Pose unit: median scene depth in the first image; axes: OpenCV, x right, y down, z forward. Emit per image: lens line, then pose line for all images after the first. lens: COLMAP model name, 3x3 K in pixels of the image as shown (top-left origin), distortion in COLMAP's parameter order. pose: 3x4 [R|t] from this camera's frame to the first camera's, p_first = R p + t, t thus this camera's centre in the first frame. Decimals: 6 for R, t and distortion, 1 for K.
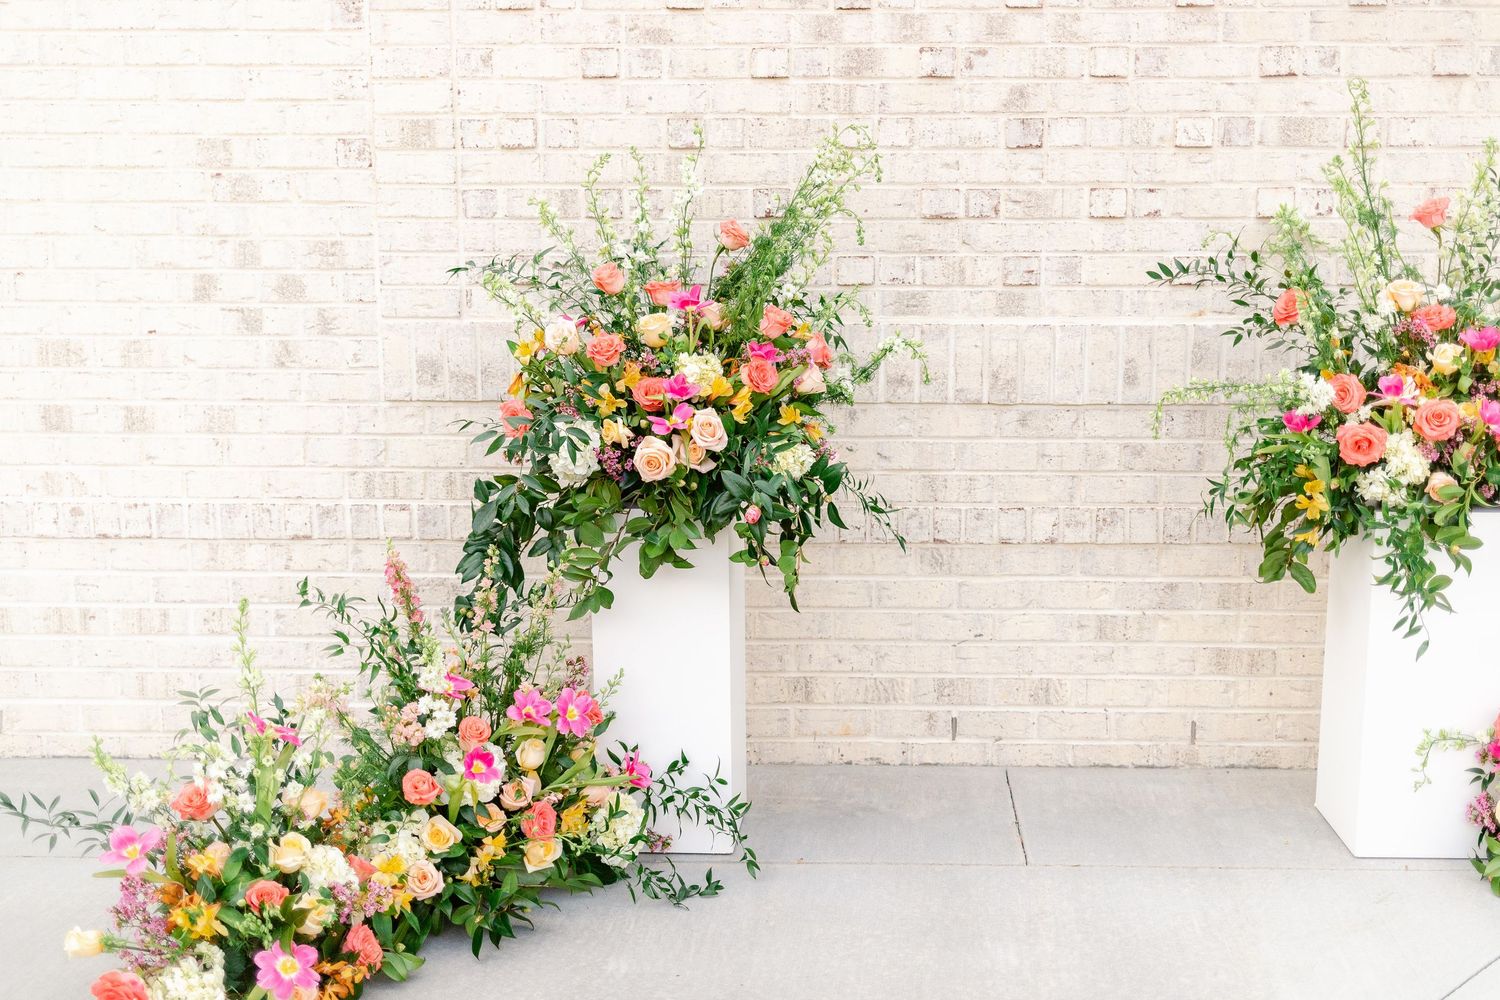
lens RADIAL K [[1534.0, 0, 672.0], [0, 1534.0, 486.5], [0, 0, 1]] dist [0.007019, 0.011741]
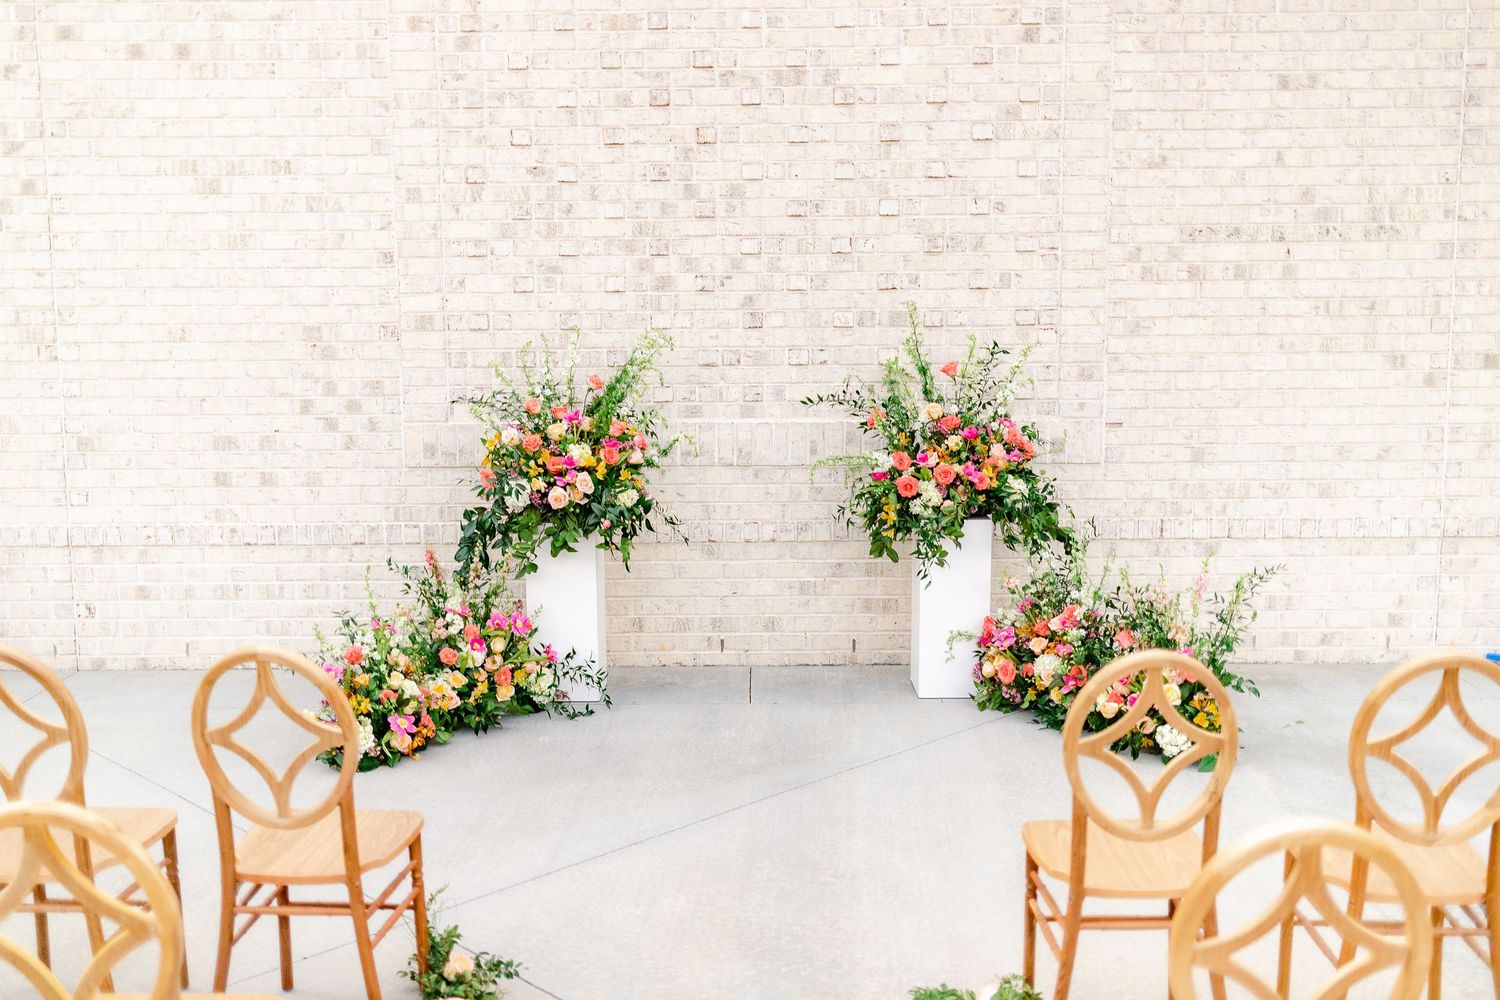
lens RADIAL K [[1534.0, 0, 672.0], [0, 1534.0, 486.5], [0, 0, 1]] dist [0.007019, 0.011741]
pose [[0.996475, -0.010593, 0.083219, -0.024678], [0.012634, 0.999631, -0.024031, 0.014652], [-0.082934, 0.024998, 0.996241, -0.853114]]
